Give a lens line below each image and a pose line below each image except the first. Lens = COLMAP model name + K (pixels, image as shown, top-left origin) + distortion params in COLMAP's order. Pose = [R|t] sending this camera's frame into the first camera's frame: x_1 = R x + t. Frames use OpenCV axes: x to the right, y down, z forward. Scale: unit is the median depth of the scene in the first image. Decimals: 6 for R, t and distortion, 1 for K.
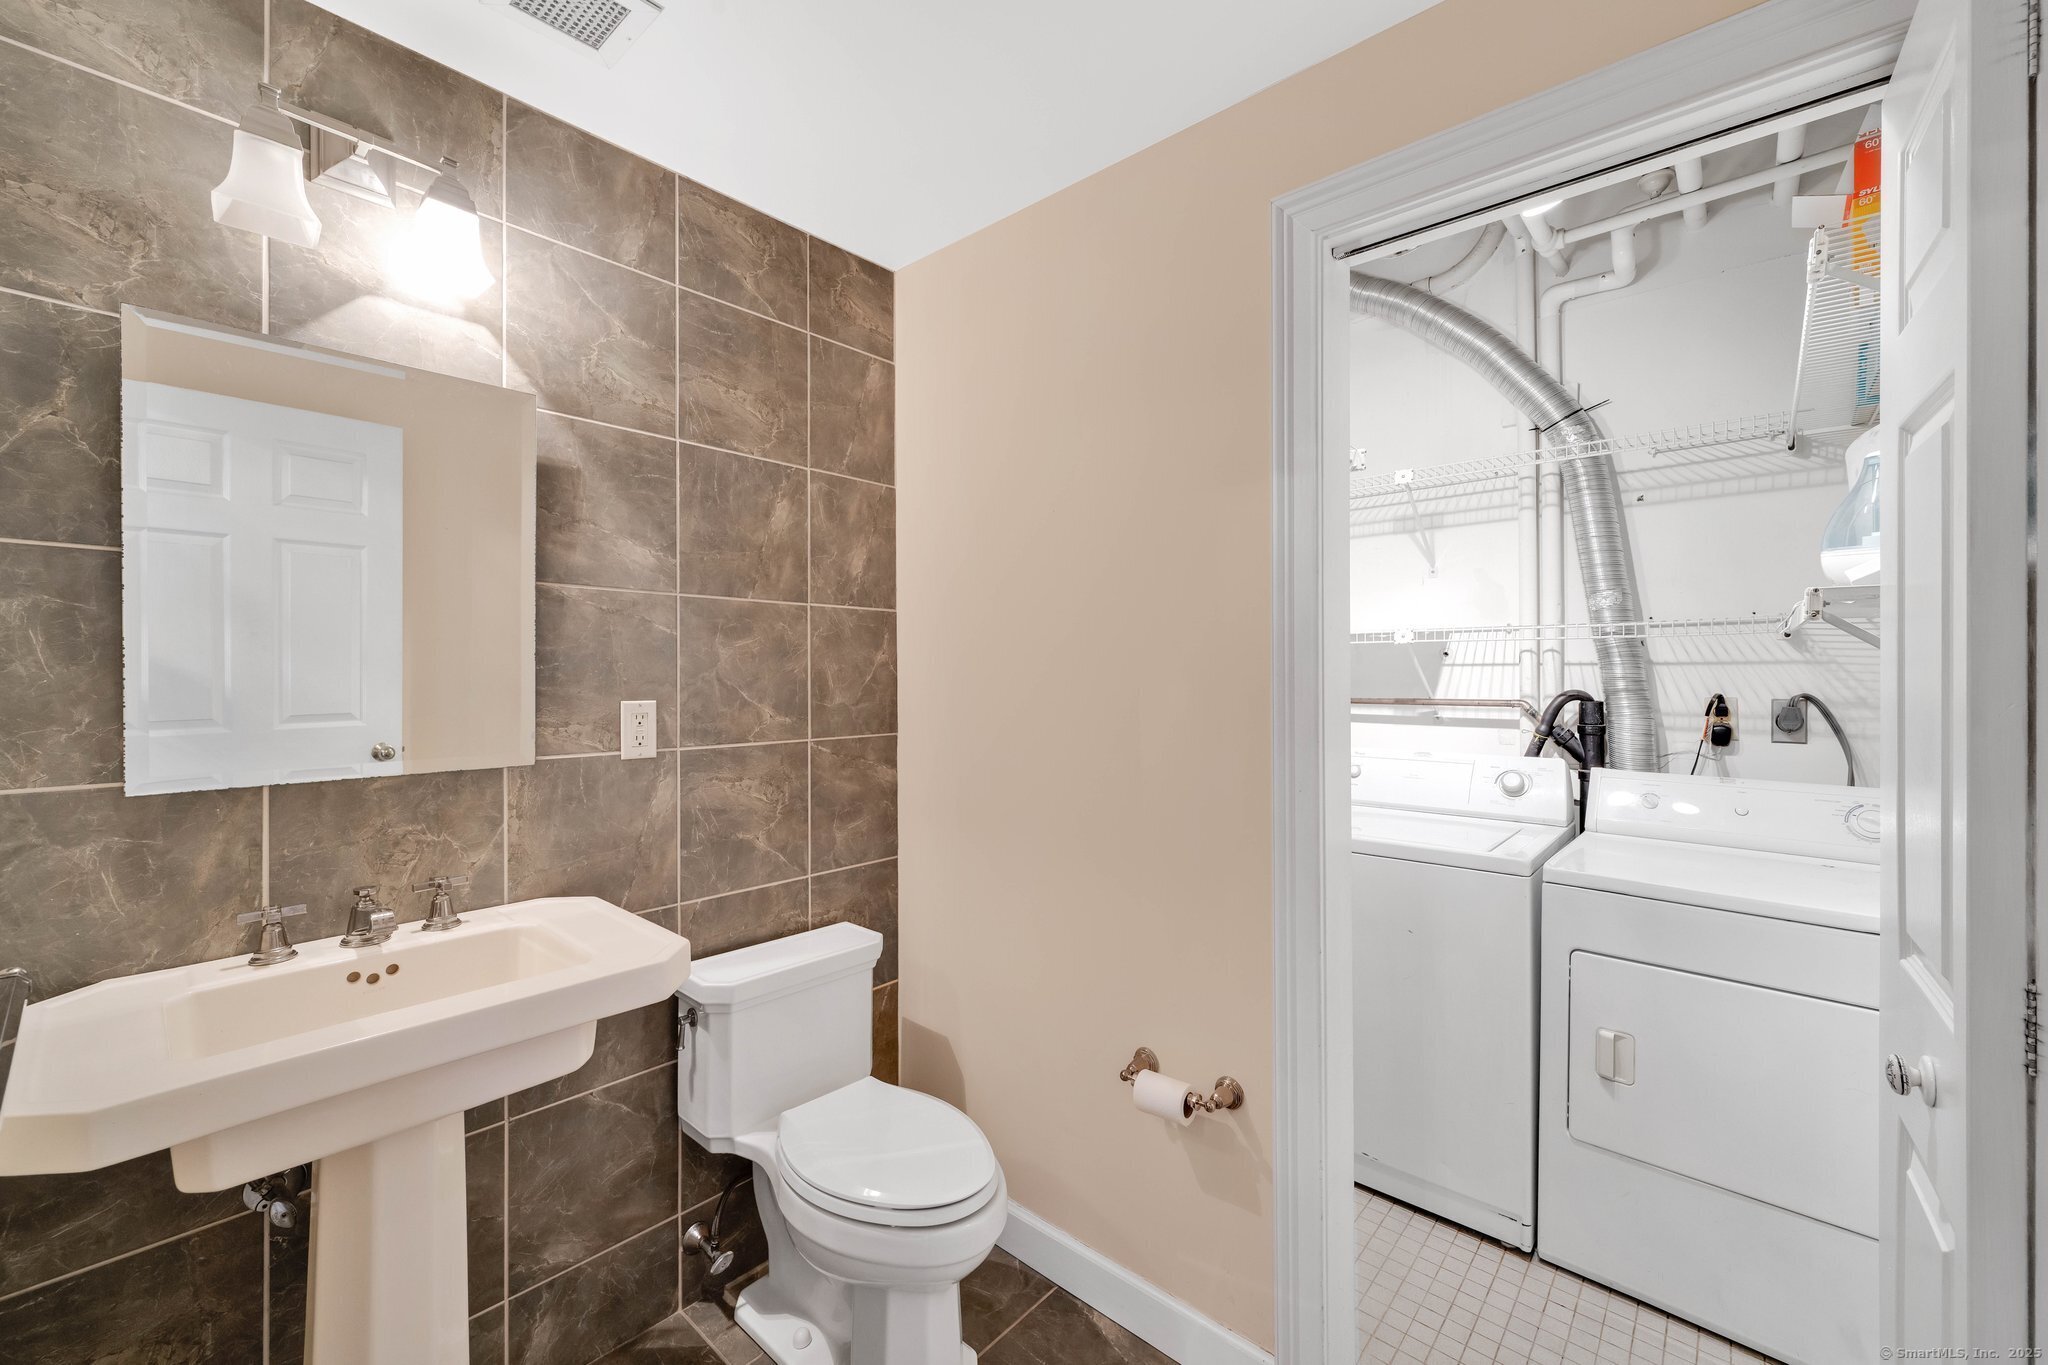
lens RADIAL K [[835.6, 0, 1027.4], [0, 835.6, 677.9], [0, 0, 1]] dist [-0.000284, 0.000036]
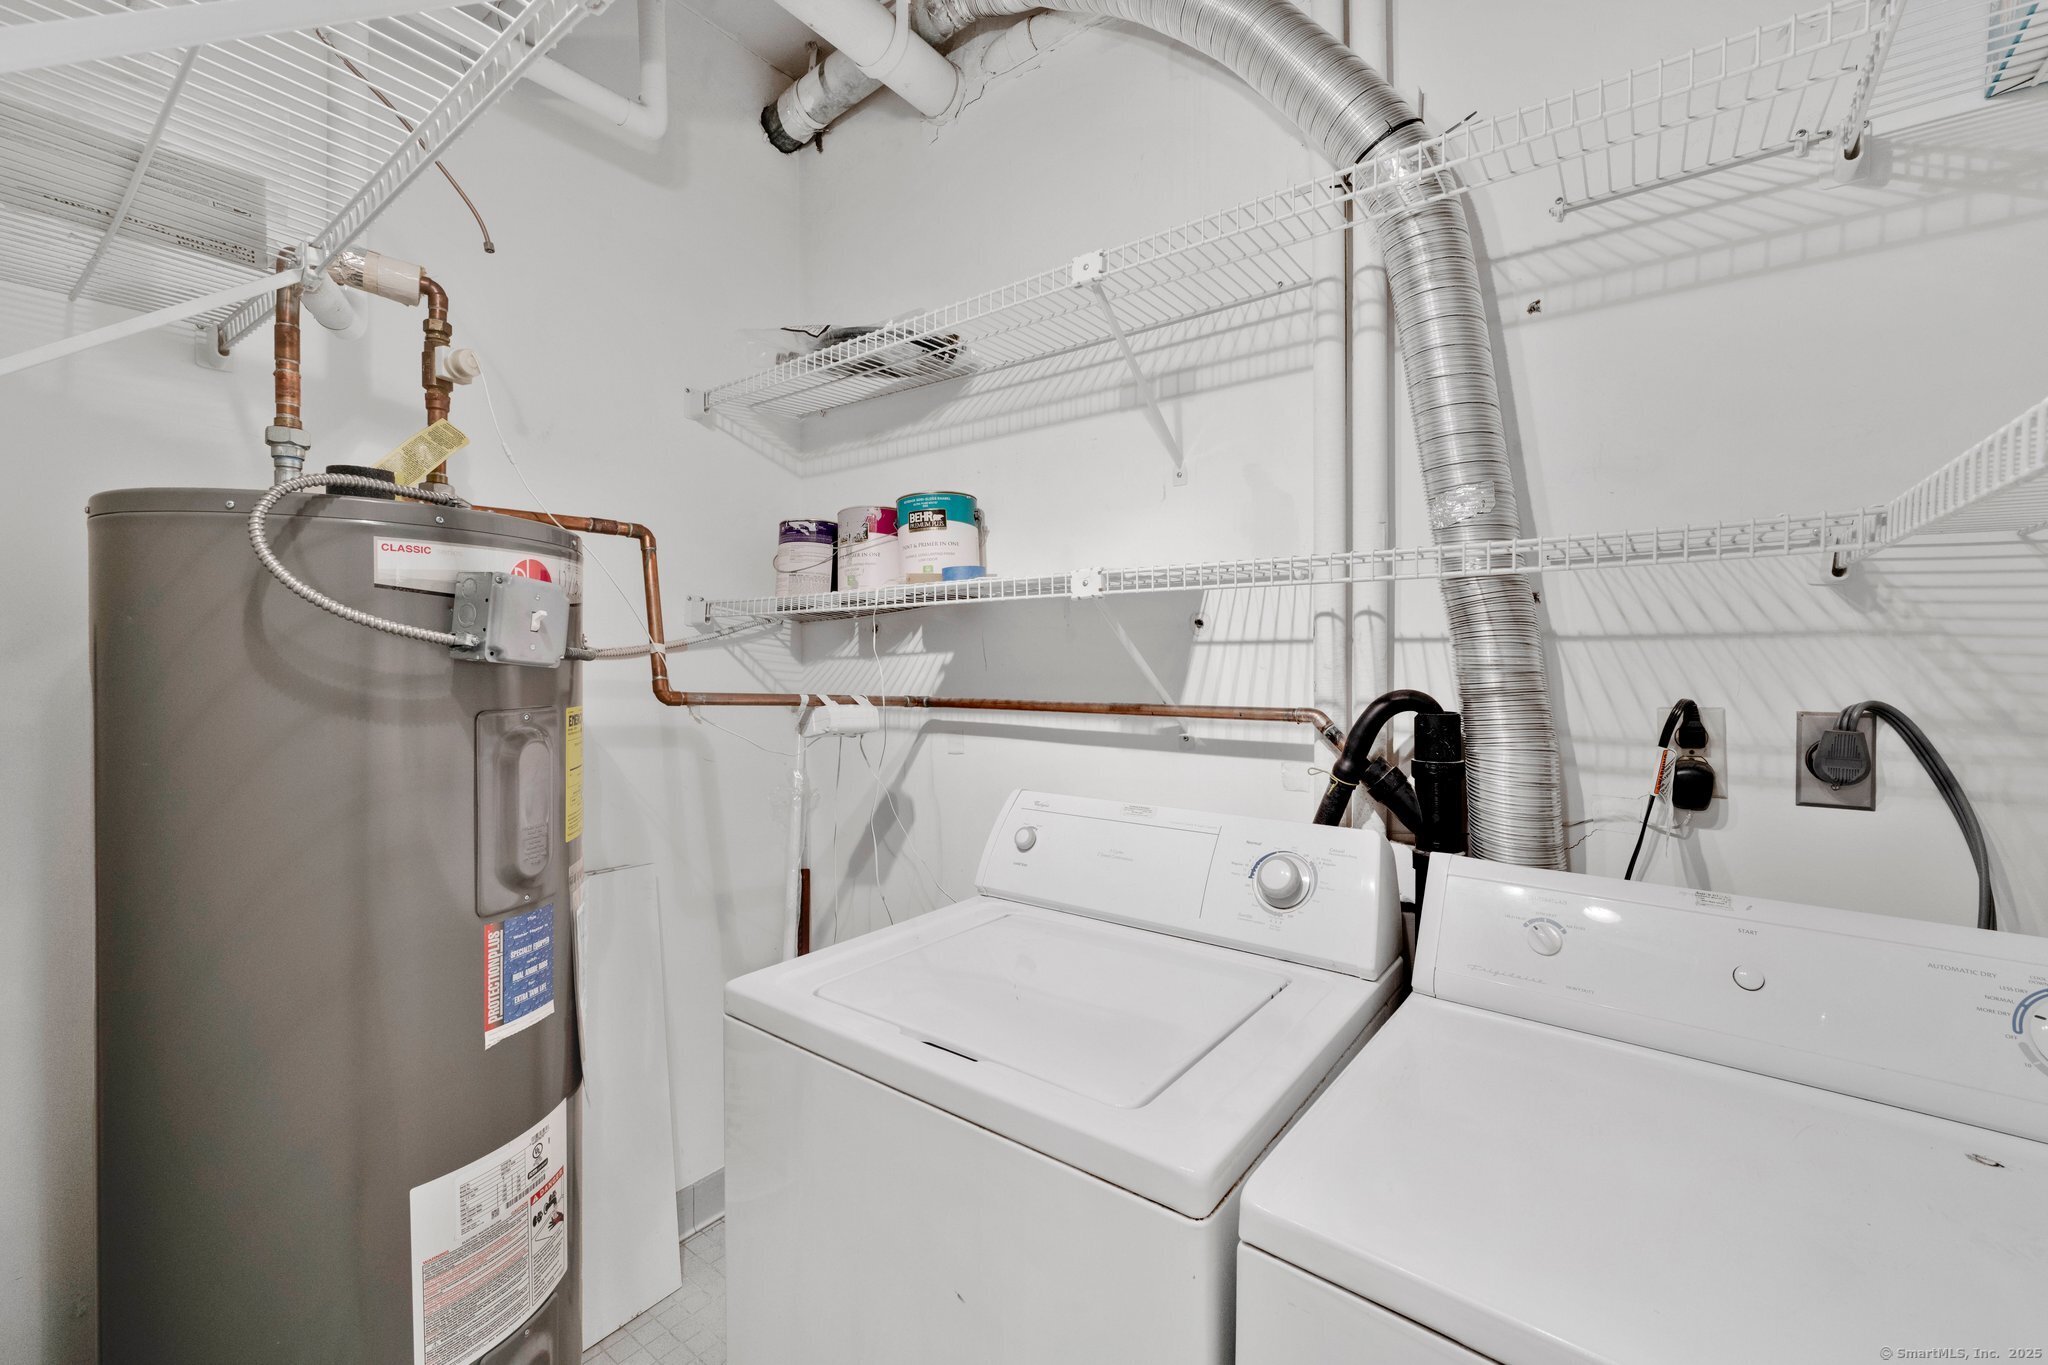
lens RADIAL K [[866.1, 0, 996.4], [0, 866.1, 674.2], [0, 0, 1]] dist [-0.001503, 0.000105]
pose [[0.998223, 0.004459, 0.059418, 0.389638], [-0.004693, 0.999982, 0.003806, 0.004087], [-0.059400, -0.004078, 0.998226, 0.510946]]
